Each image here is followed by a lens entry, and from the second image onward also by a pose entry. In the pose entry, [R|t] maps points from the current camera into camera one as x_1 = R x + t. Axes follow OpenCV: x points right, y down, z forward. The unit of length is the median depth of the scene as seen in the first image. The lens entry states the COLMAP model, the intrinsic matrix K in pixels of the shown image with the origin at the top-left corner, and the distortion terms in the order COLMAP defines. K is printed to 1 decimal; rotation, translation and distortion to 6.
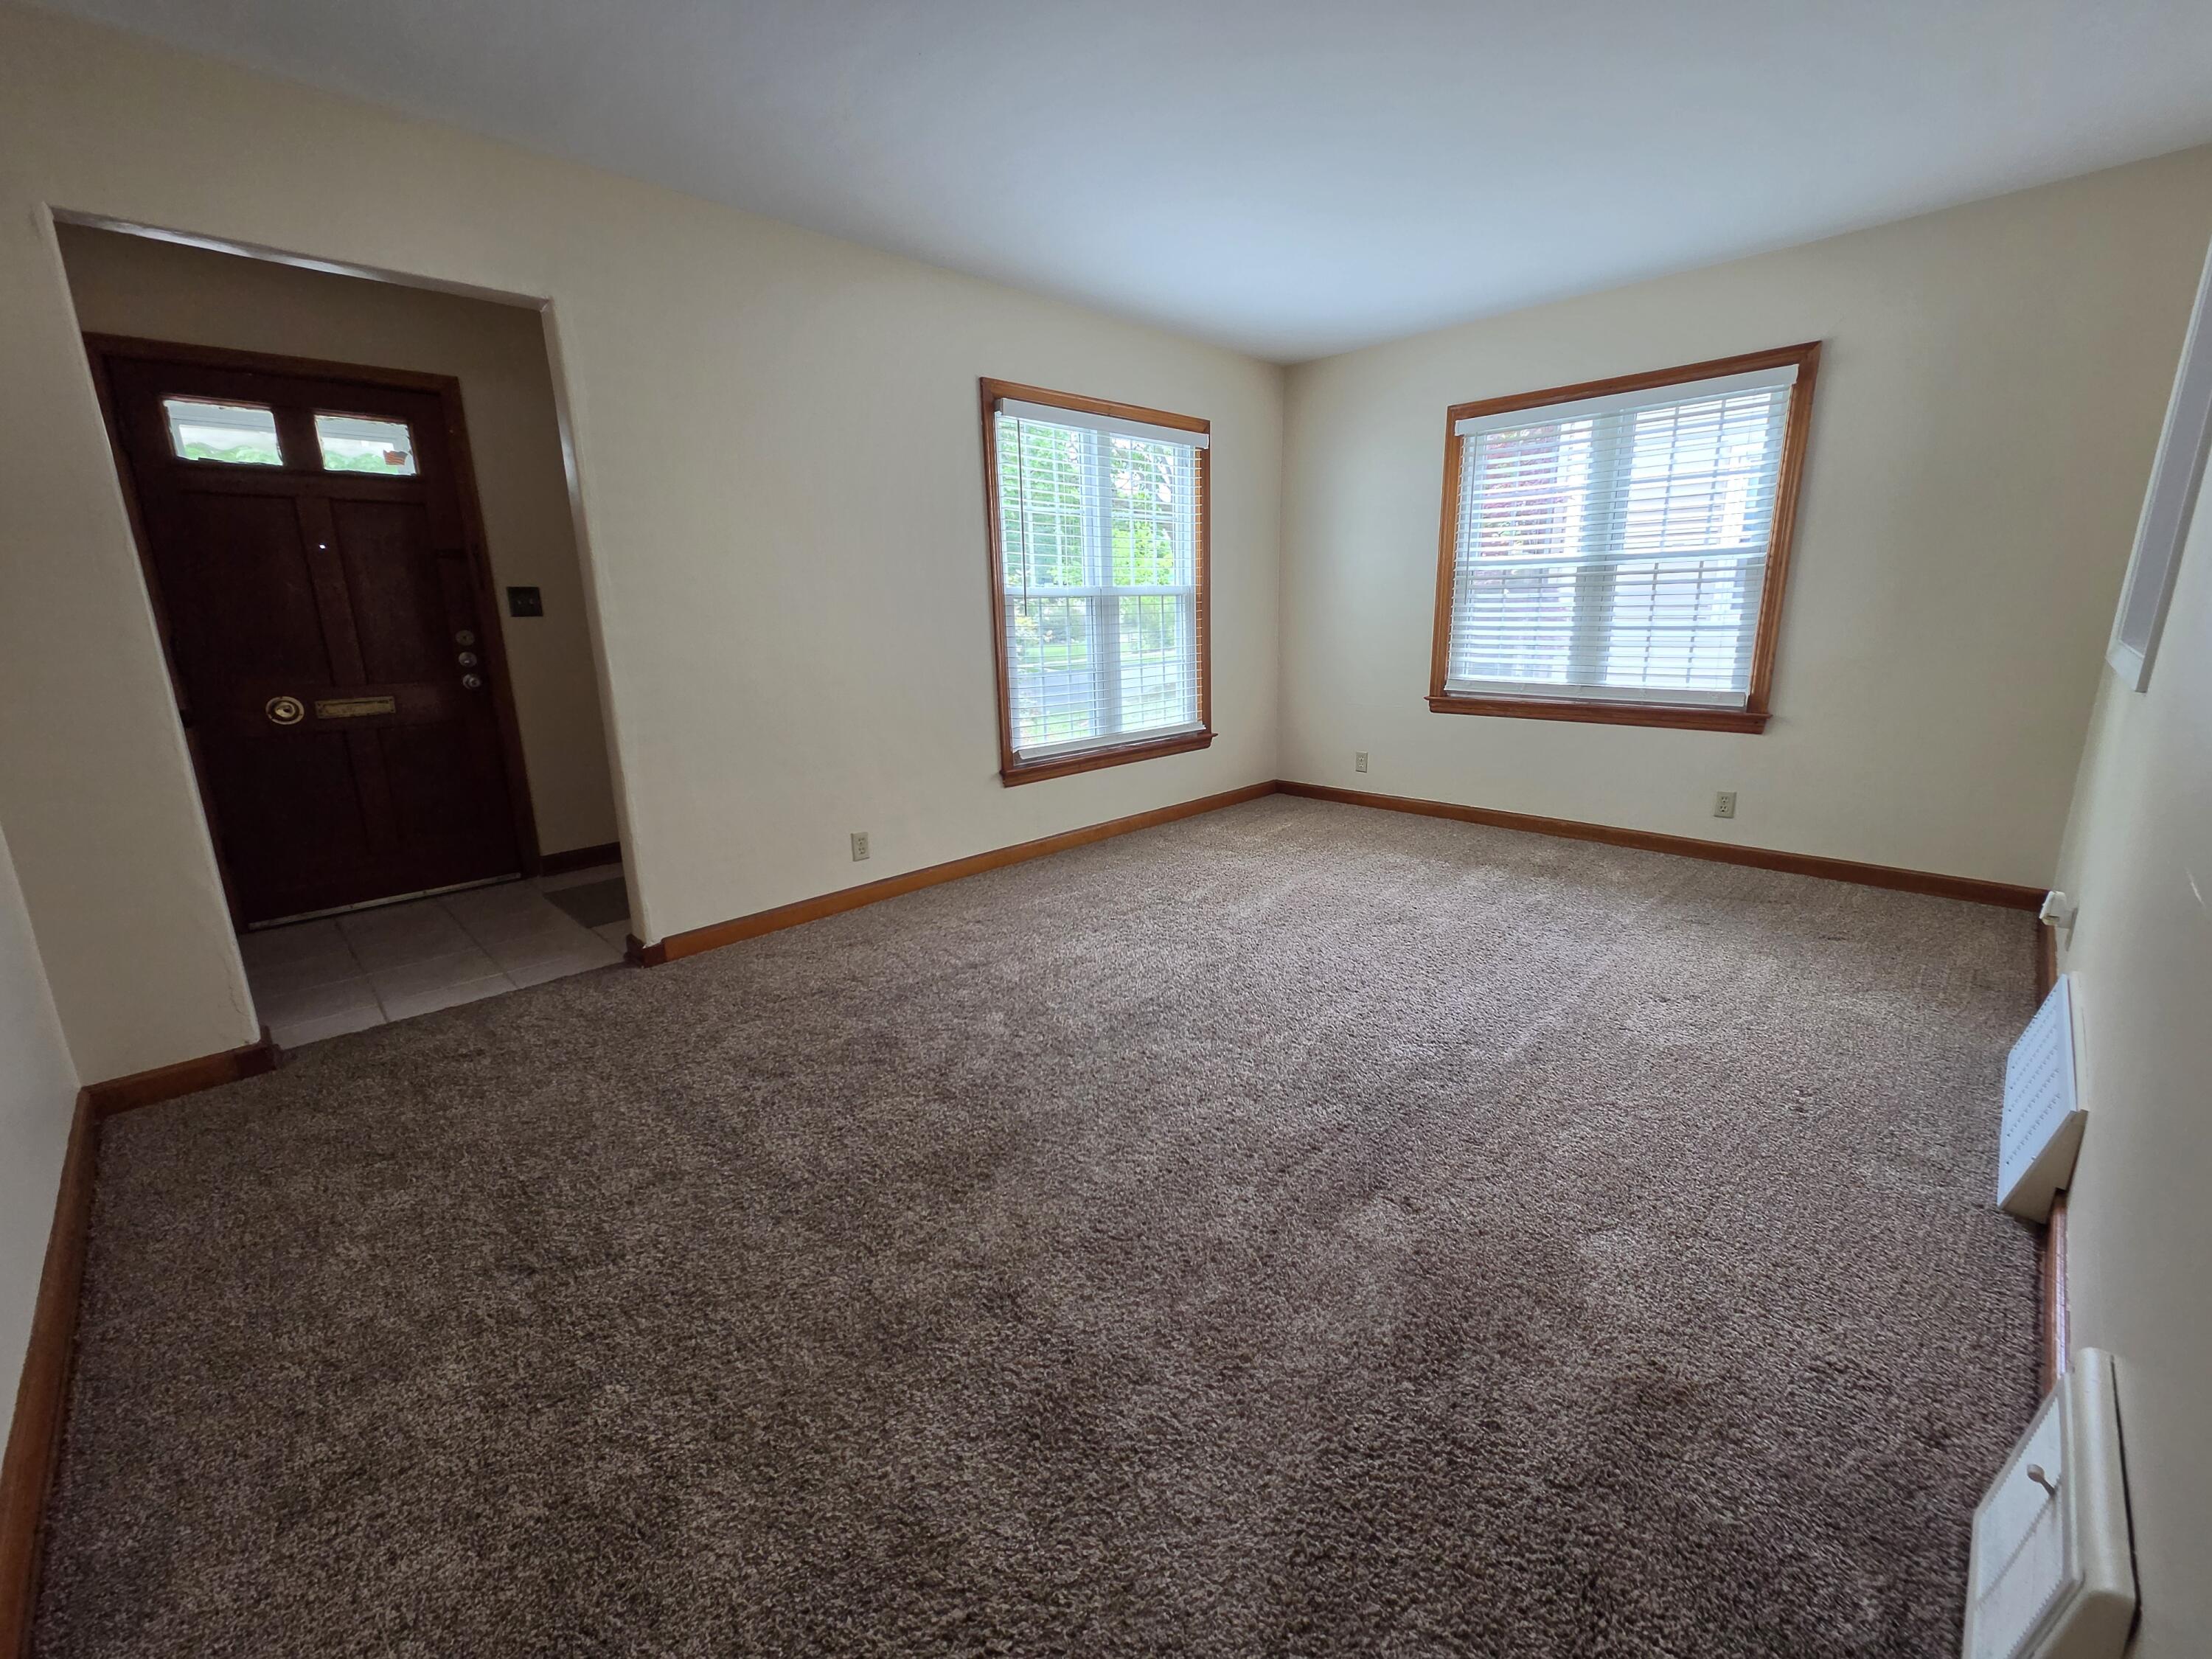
lens RADIAL K [[903.9, 0, 1103.2], [0, 903.9, 822.0], [0, 0, 1]] dist [0.001783, 0.001186]
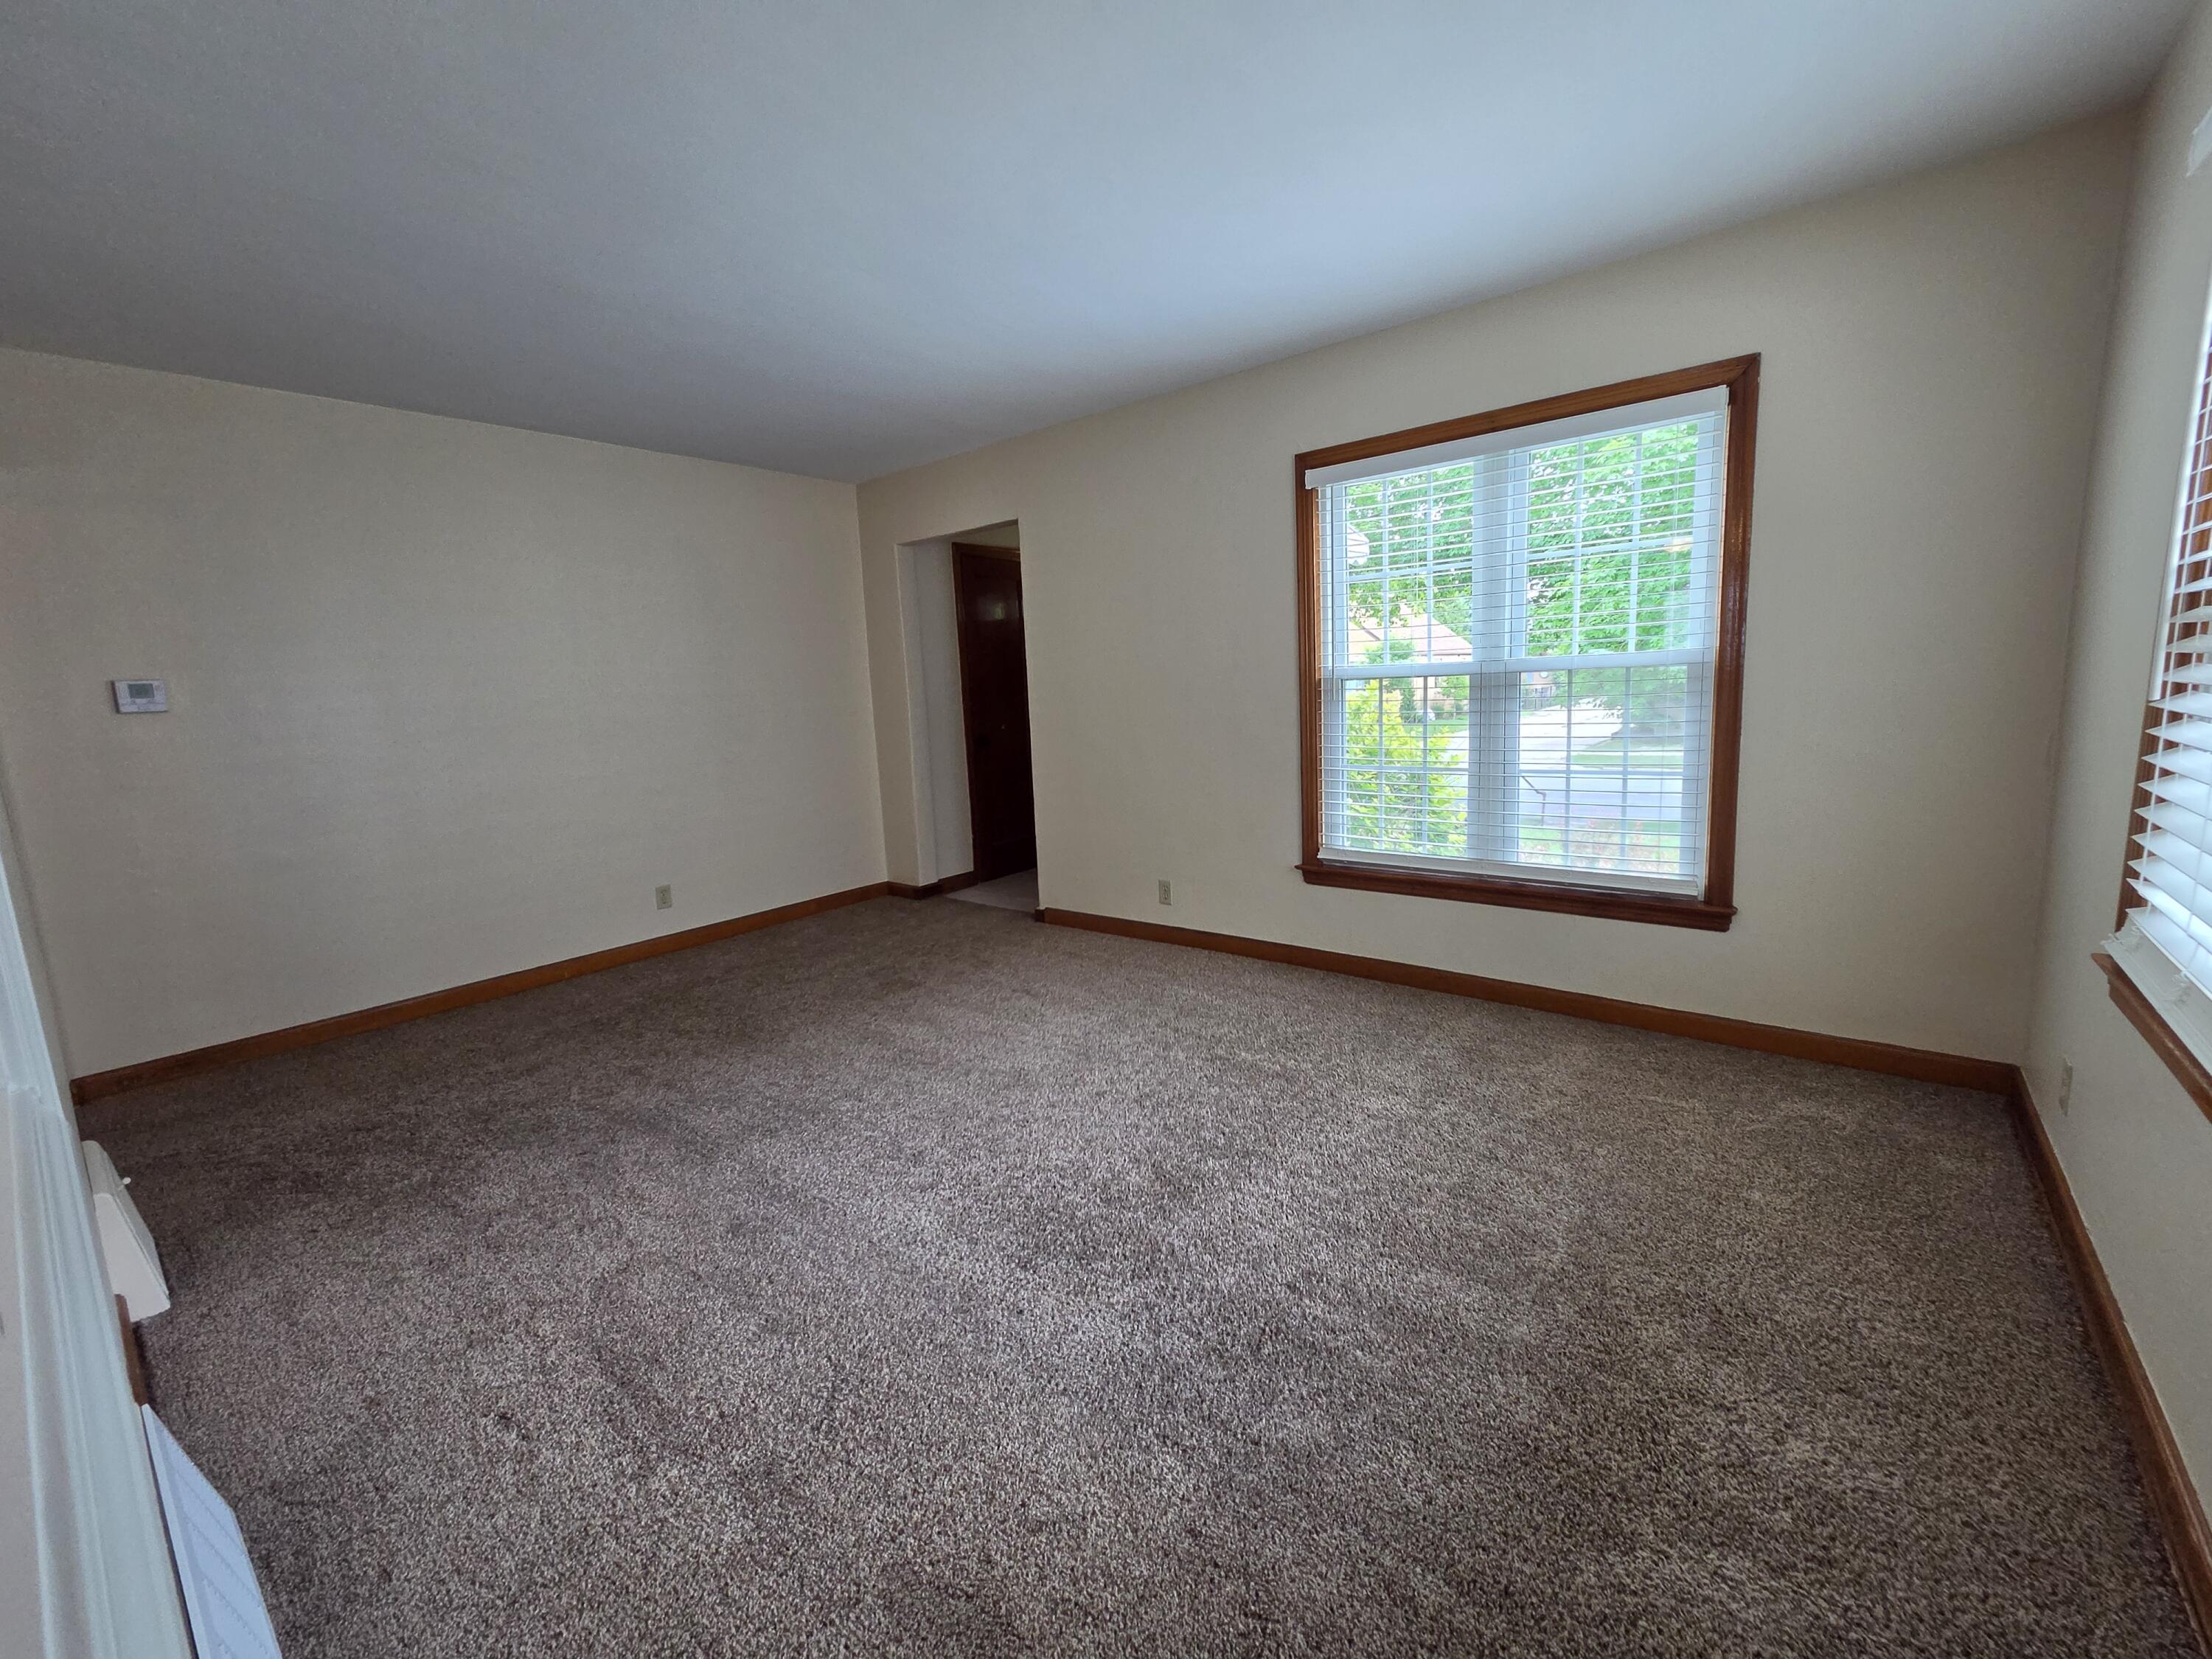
lens RADIAL K [[903.9, 0, 1110.2], [0, 903.9, 816.7], [0, 0, 1]] dist [0.001783, 0.001186]
pose [[0.101631, 0.161336, -0.981653, 1.253393], [-0.191540, 0.971473, 0.139833, -0.319698], [0.976209, 0.173815, 0.129634, 1.110783]]
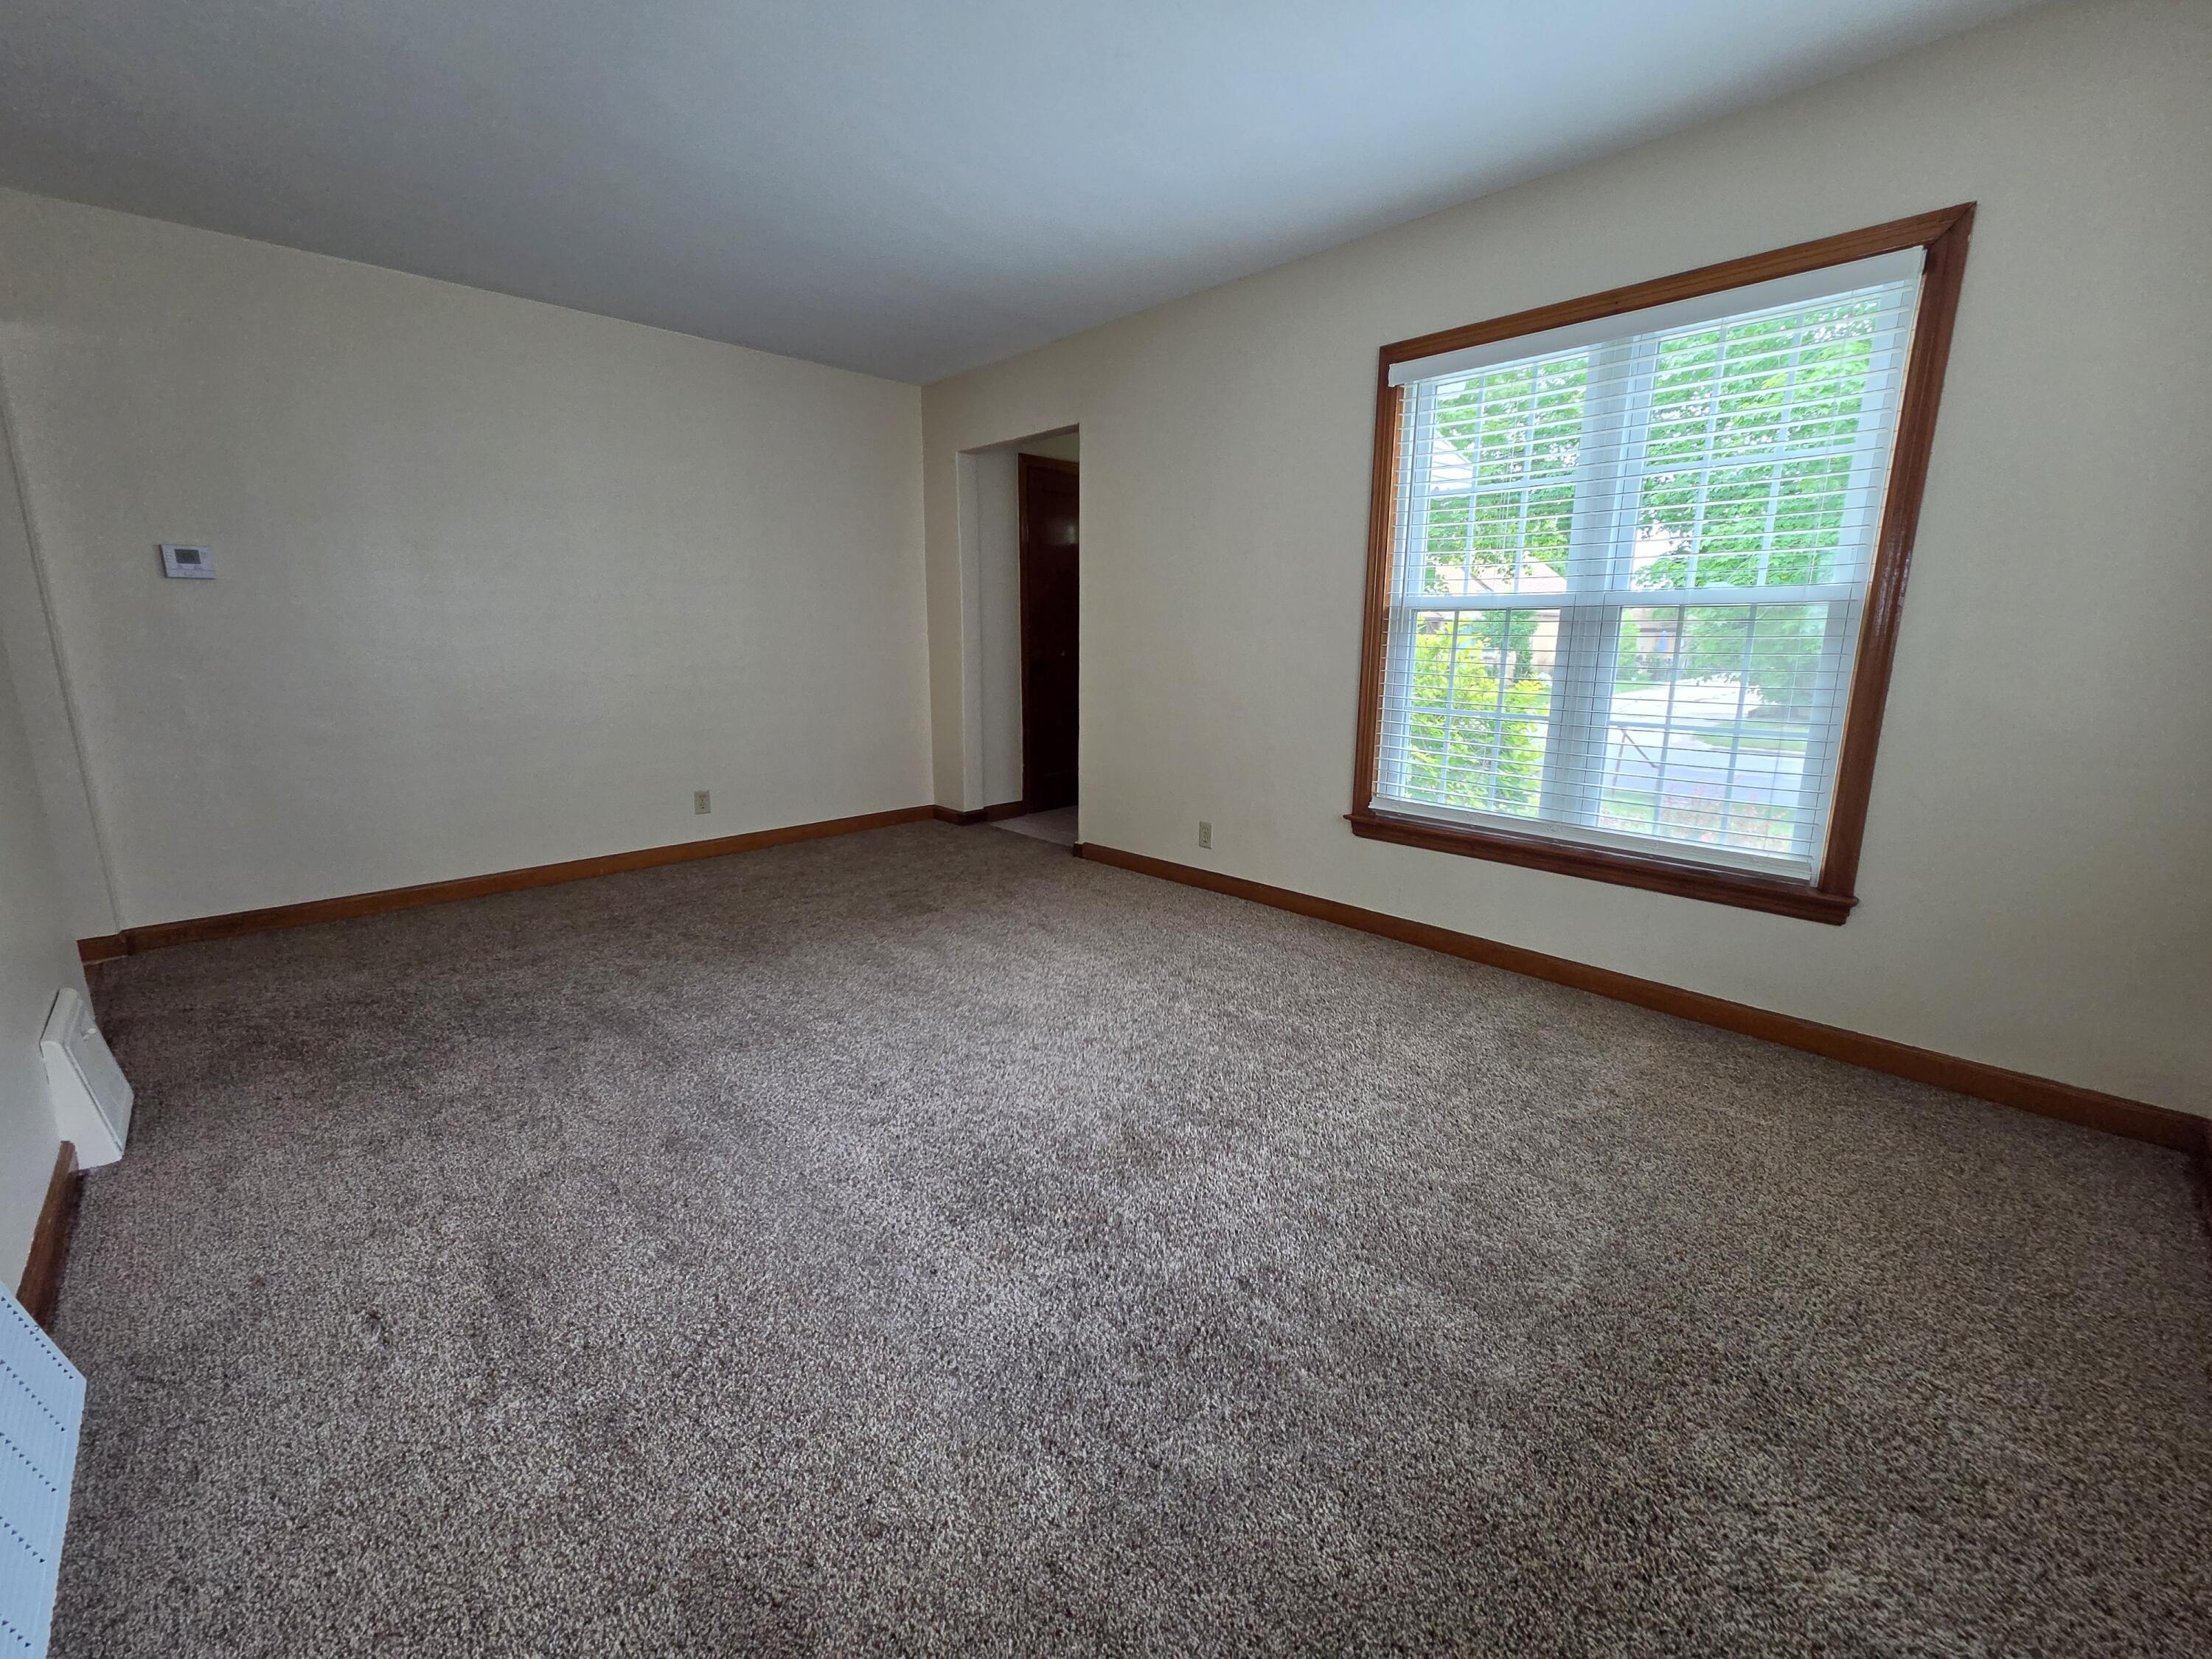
lens RADIAL K [[903.9, 0, 1107.3], [0, 903.9, 817.0], [0, 0, 1]] dist [0.001783, 0.001186]
pose [[-0.014028, 0.223086, -0.974698, 1.157314], [-0.240727, 0.945368, 0.219838, -0.300453], [0.970491, 0.237720, 0.040442, 1.219474]]
